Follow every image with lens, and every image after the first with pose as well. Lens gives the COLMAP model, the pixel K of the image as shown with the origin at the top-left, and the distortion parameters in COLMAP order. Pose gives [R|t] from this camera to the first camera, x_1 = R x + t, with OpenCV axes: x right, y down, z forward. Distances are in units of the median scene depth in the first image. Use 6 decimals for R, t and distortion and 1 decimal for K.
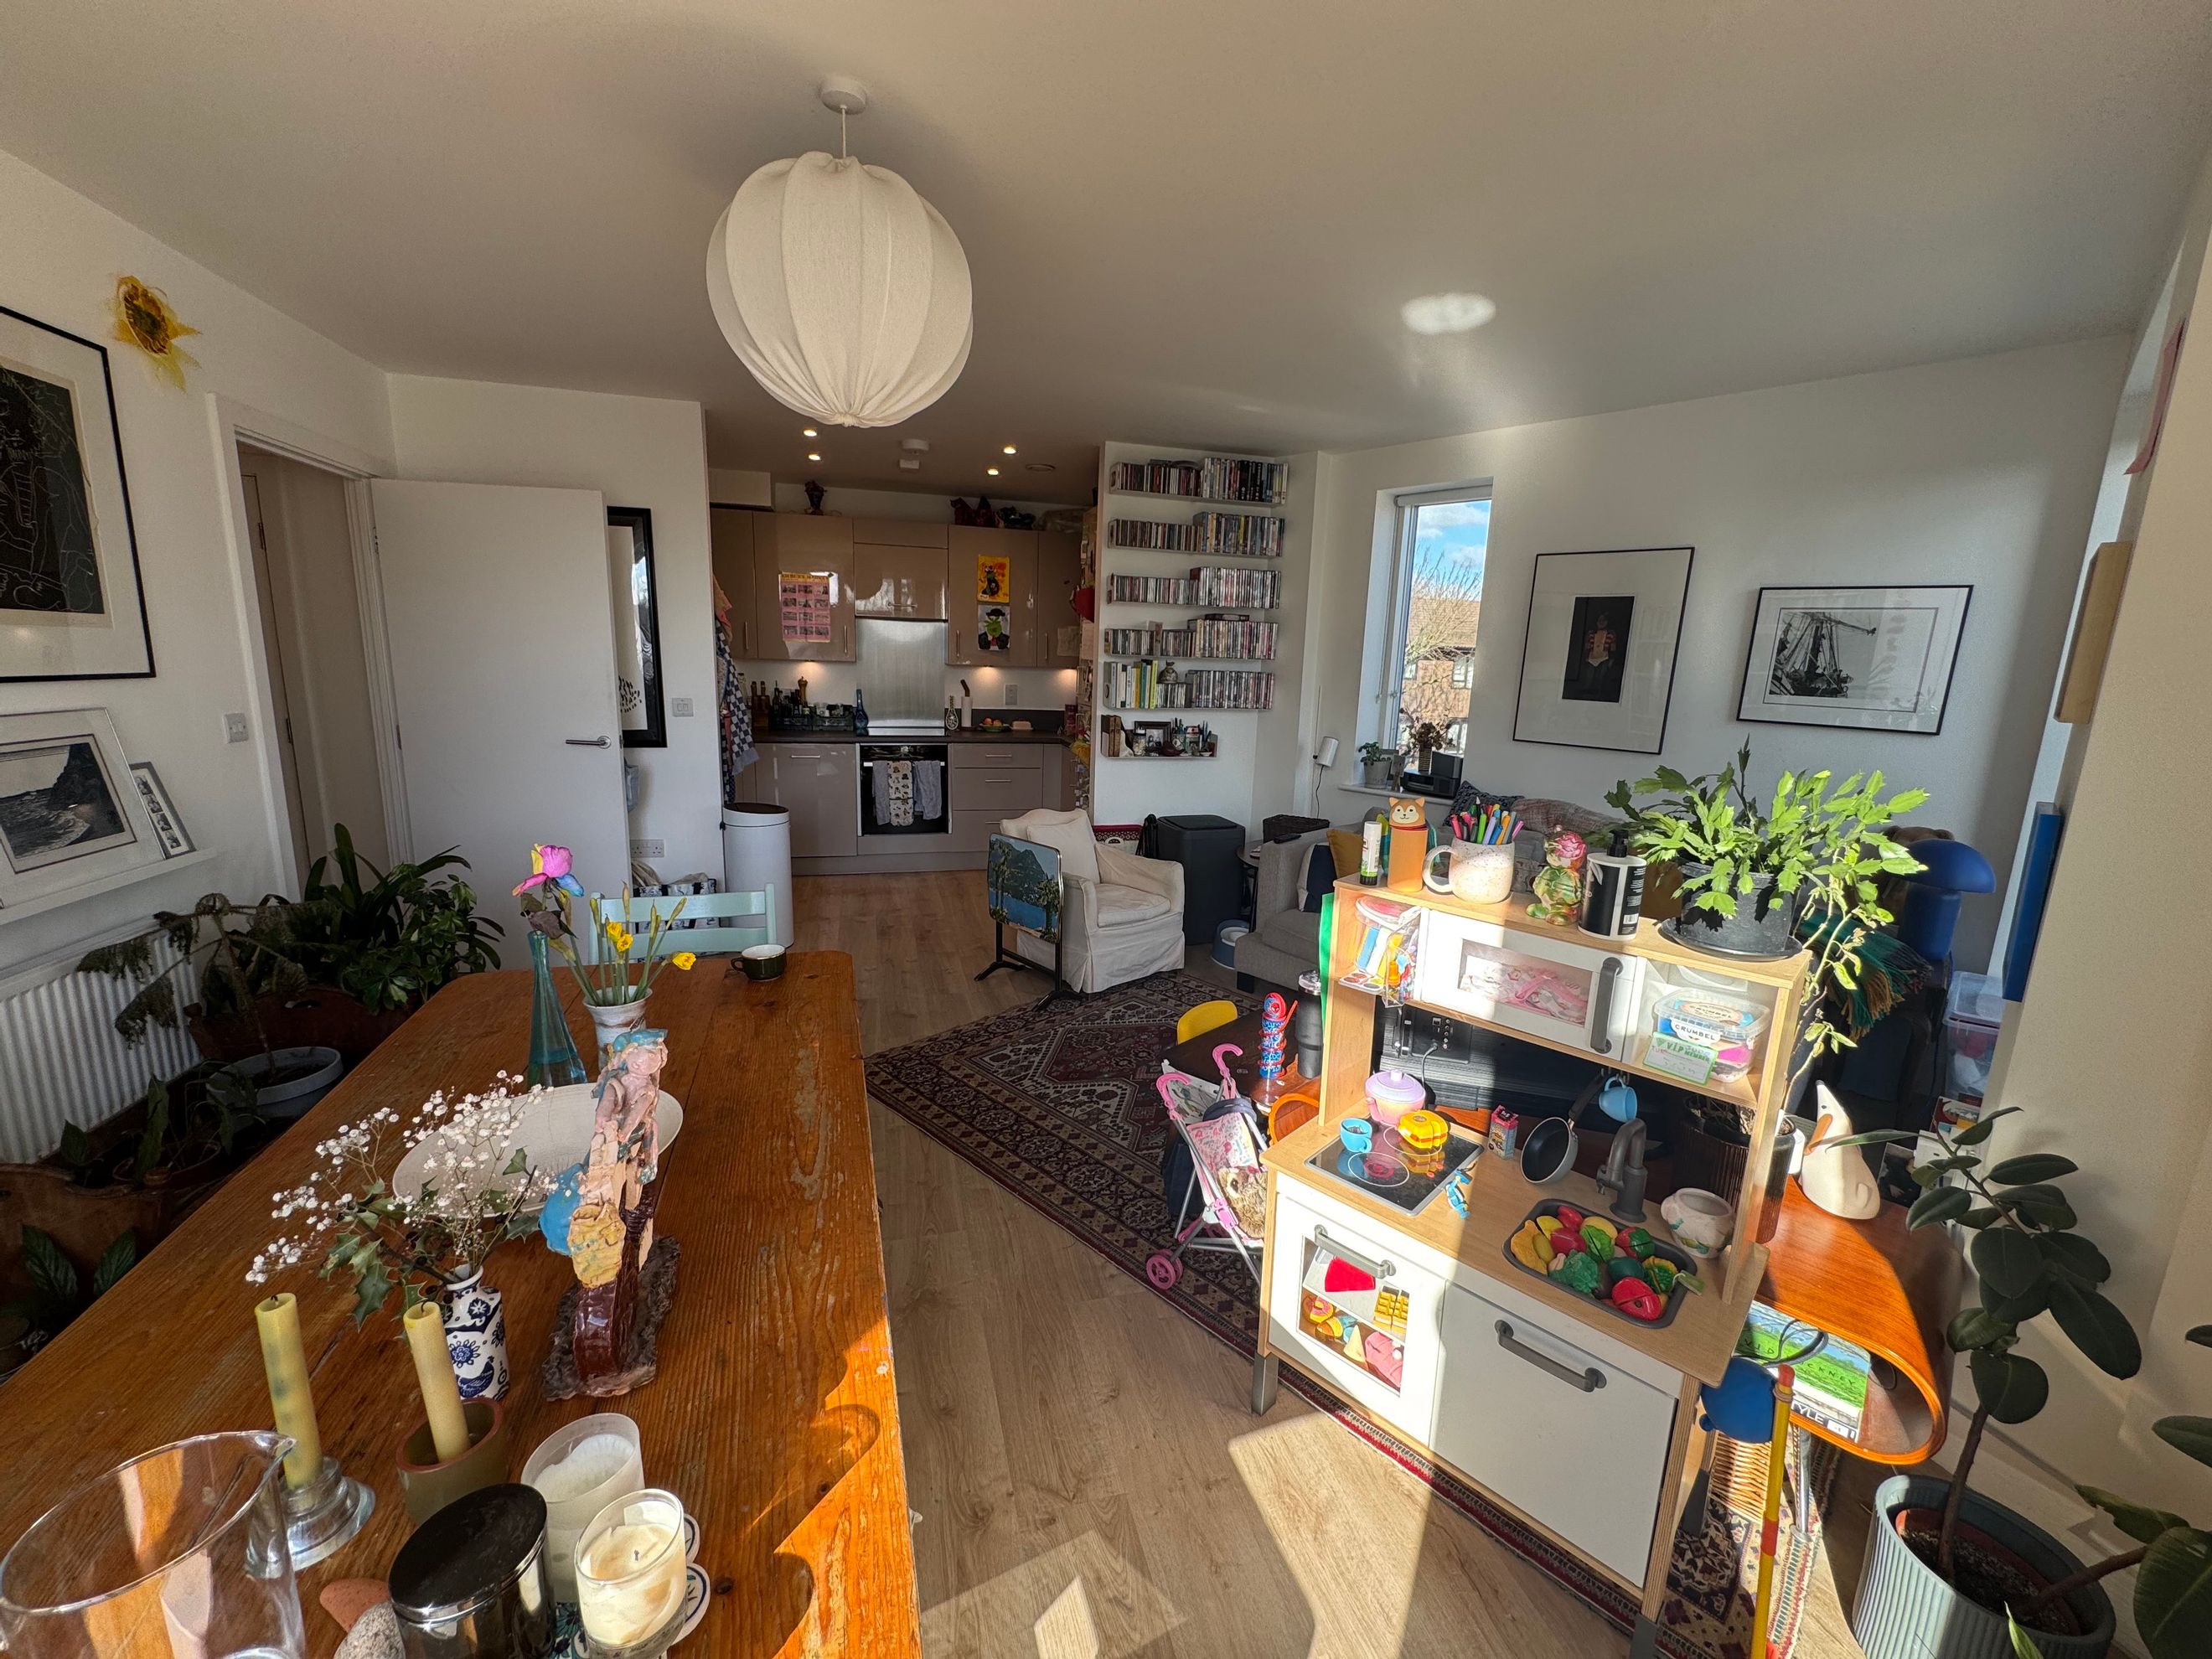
lens RADIAL K [[893.2, 0, 1106.0], [0, 893.2, 829.5], [0, 0, 1]] dist [-0.001495, -0.000500]
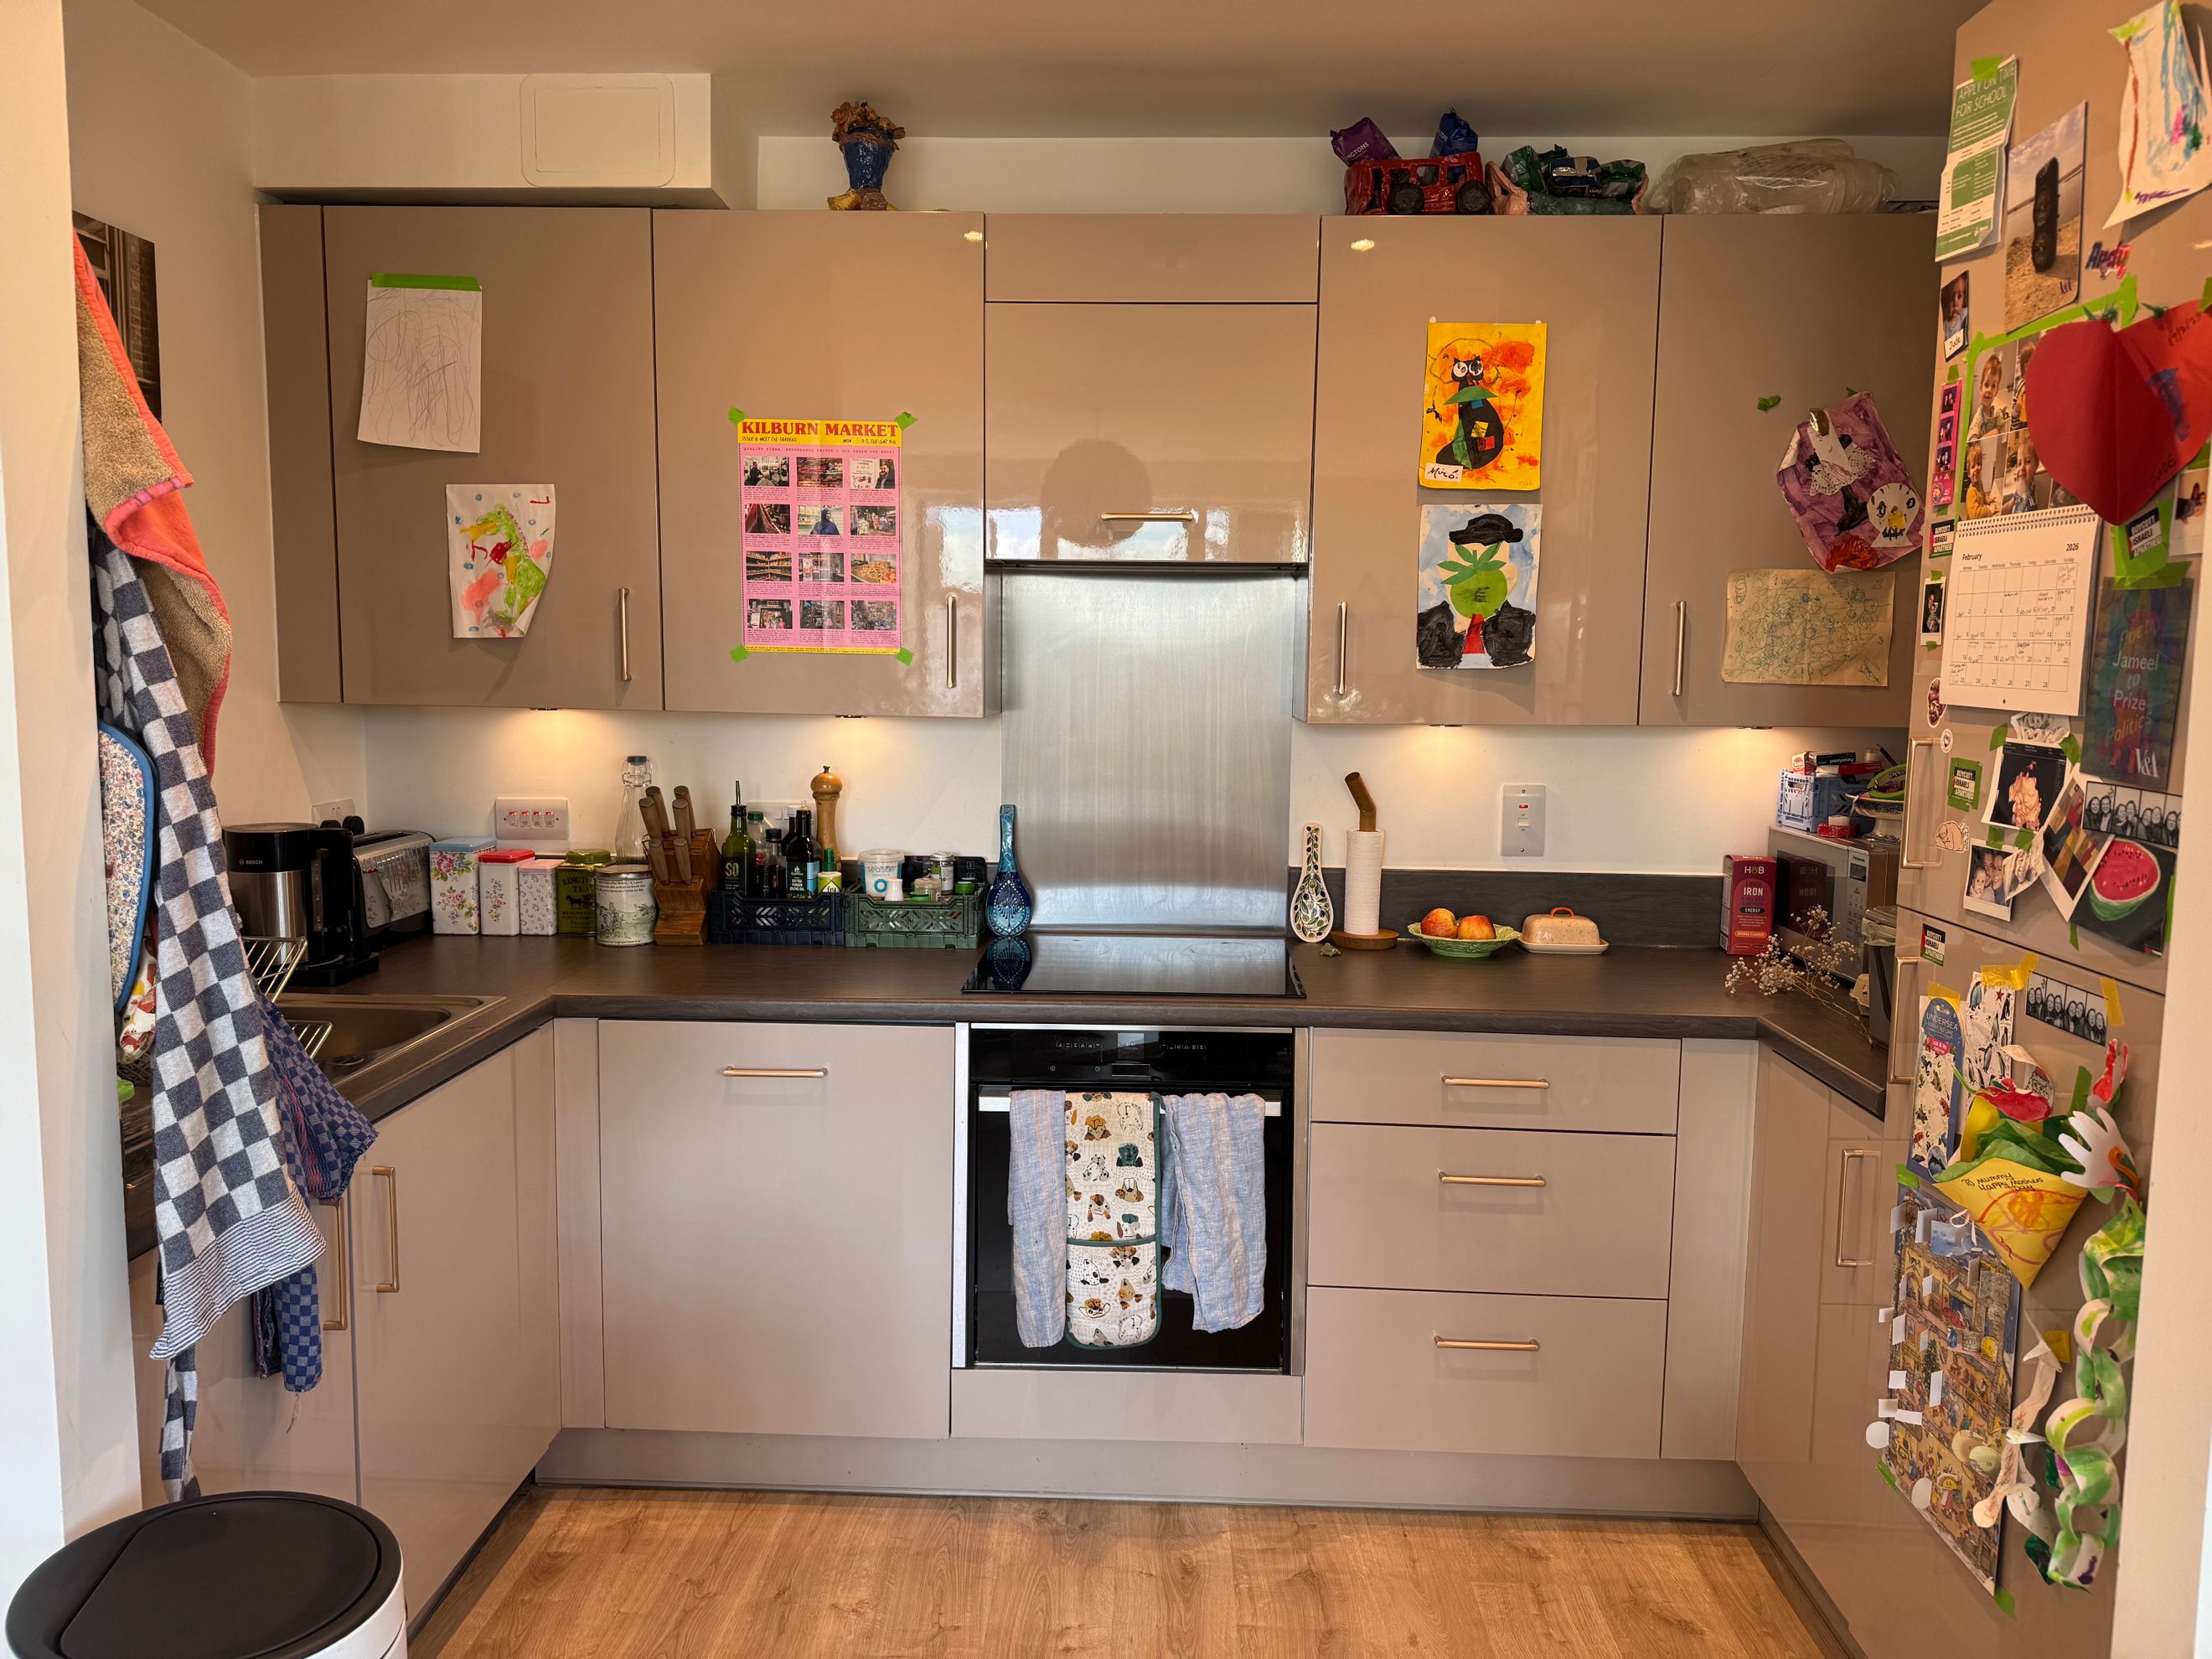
lens RADIAL K [[1553.5, 0, 1106.0], [0, 1553.5, 829.5], [0, 0, 1]] dist [0.081050, -0.106058]
pose [[0.956488, 0.011849, -0.291529, -0.095416], [-0.037996, 0.995725, -0.084189, -0.109988], [0.289286, 0.091603, 0.952850, 0.530765]]
